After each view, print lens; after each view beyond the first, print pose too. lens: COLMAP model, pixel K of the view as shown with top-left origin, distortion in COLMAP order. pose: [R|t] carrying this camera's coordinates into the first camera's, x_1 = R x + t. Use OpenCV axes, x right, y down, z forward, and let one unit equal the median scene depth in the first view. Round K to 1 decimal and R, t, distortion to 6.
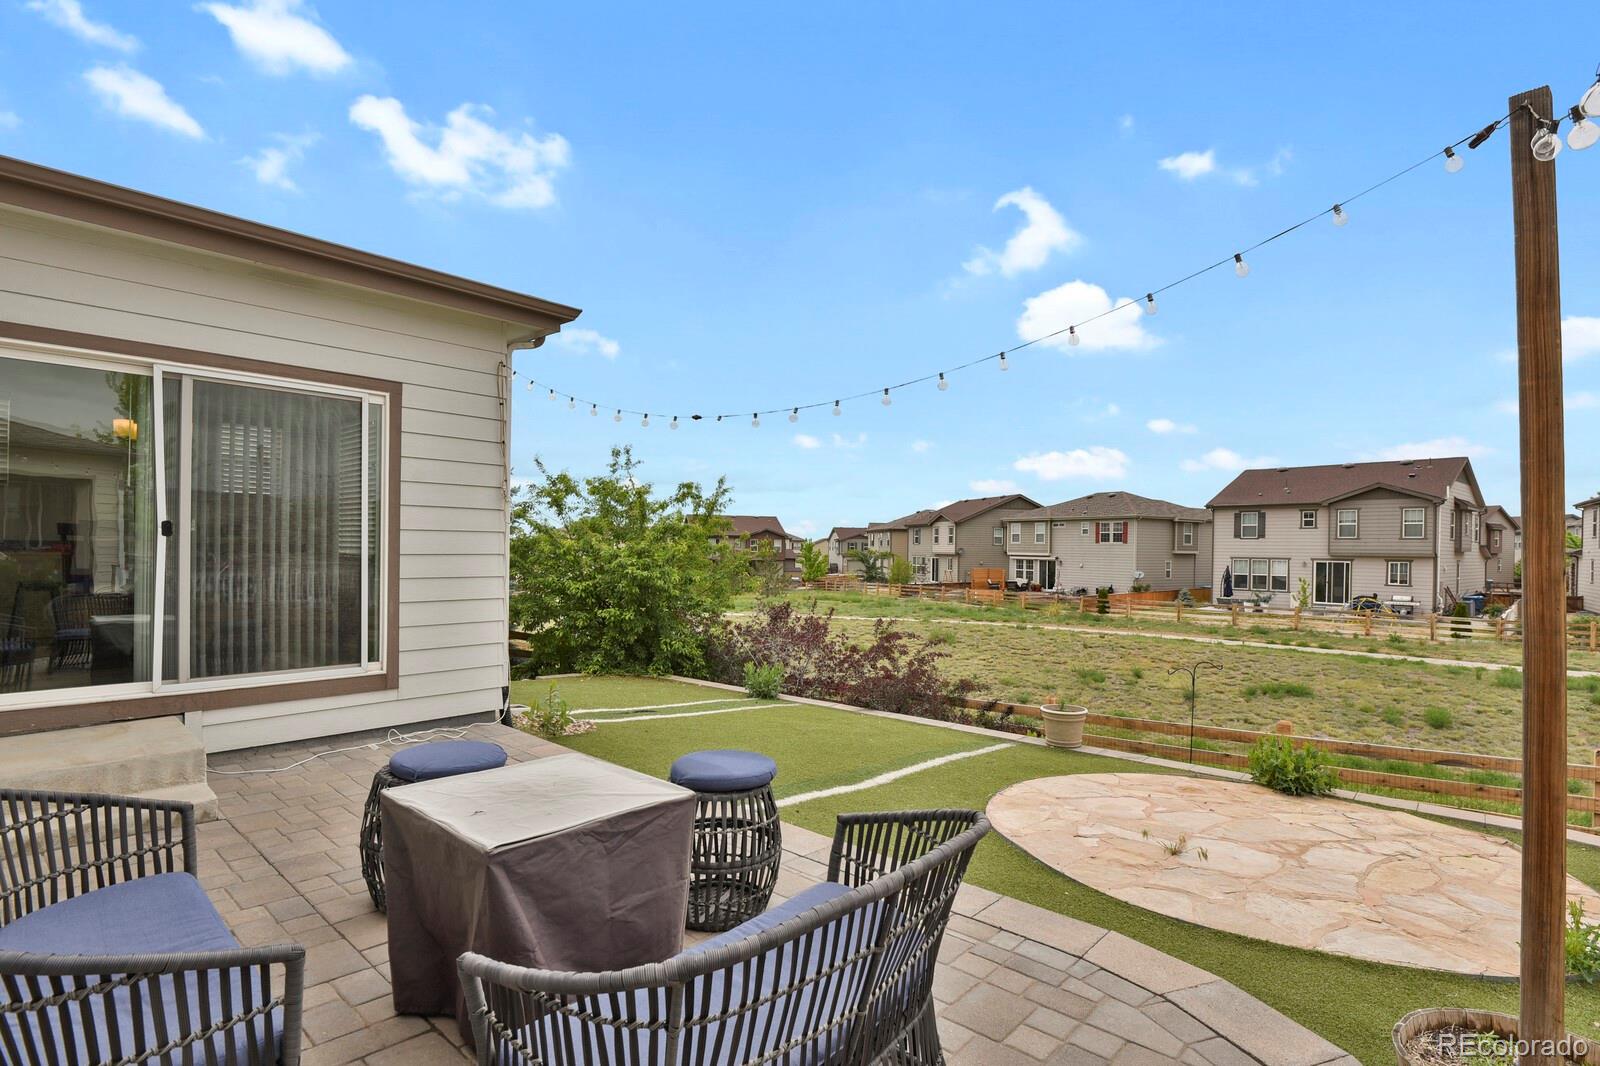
lens RADIAL K [[773.8, 0, 805.2], [0, 773.8, 551.4], [0, 0, 1]] dist [-0.001903, -0.000184]
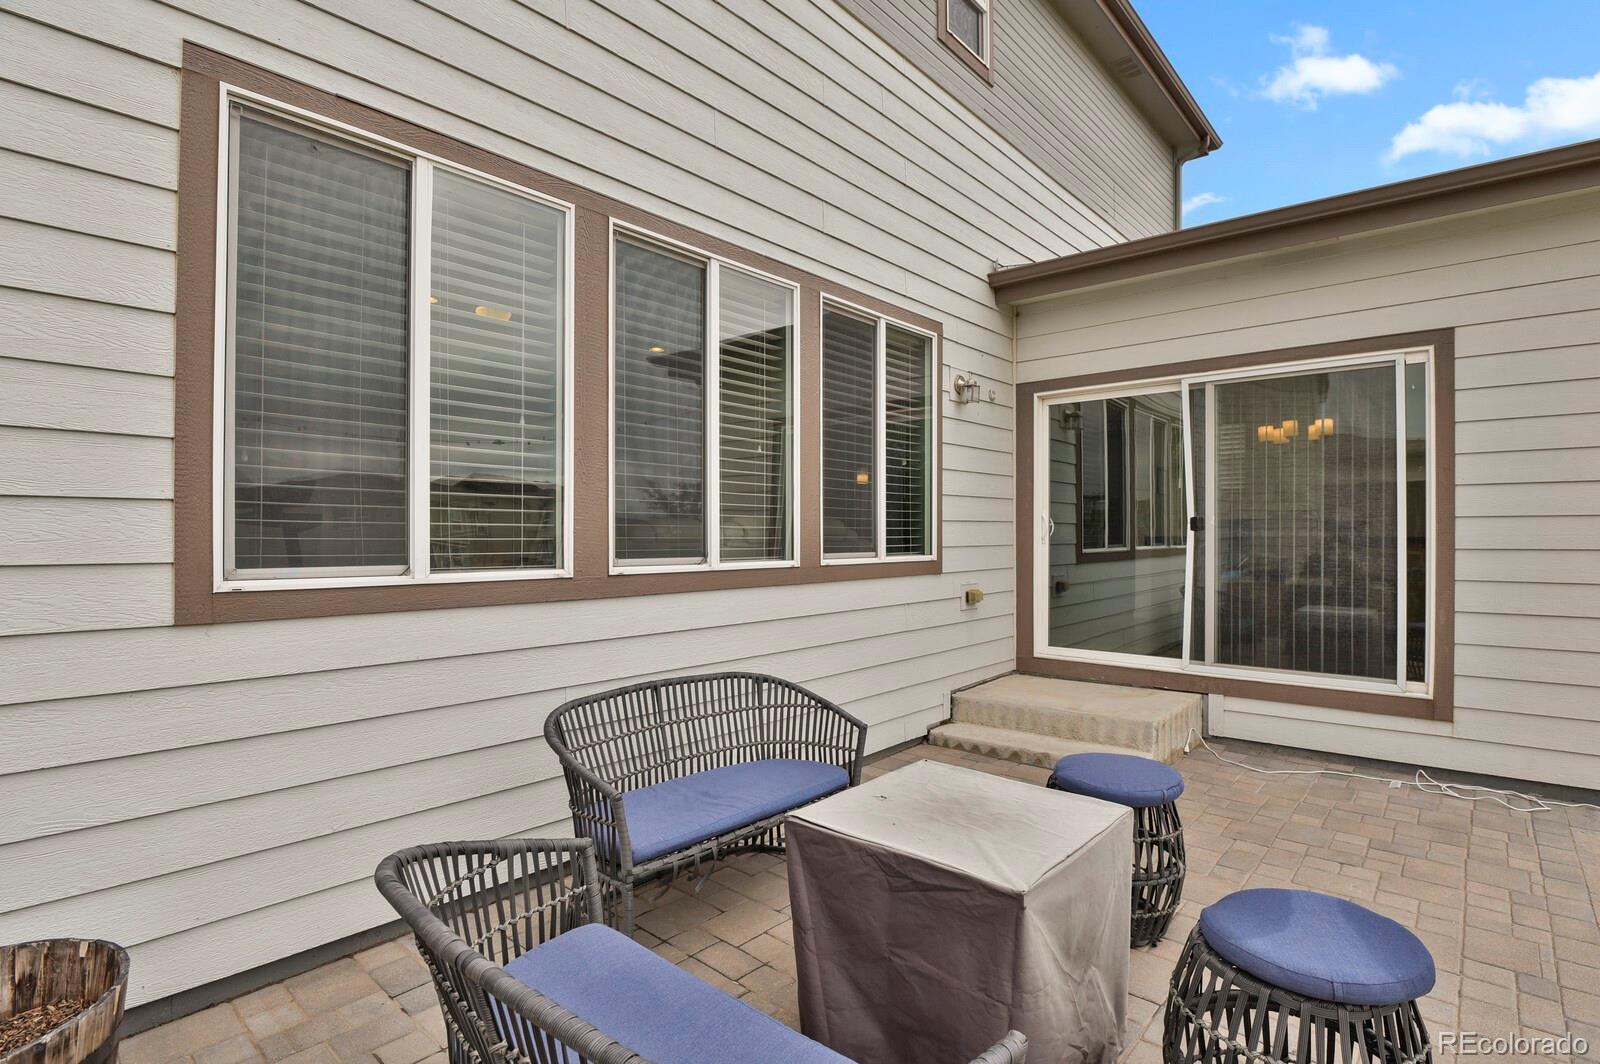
lens RADIAL K [[806.6, 0, 800.0], [0, 806.6, 532.0], [0, 0, 1]] dist [-0.016545, -0.000262]
pose [[0.024219, -0.007594, -0.999678, 0.305917], [0.001023, 0.999971, -0.007572, -0.009525], [0.999706, -0.000839, 0.024226, 0.389612]]
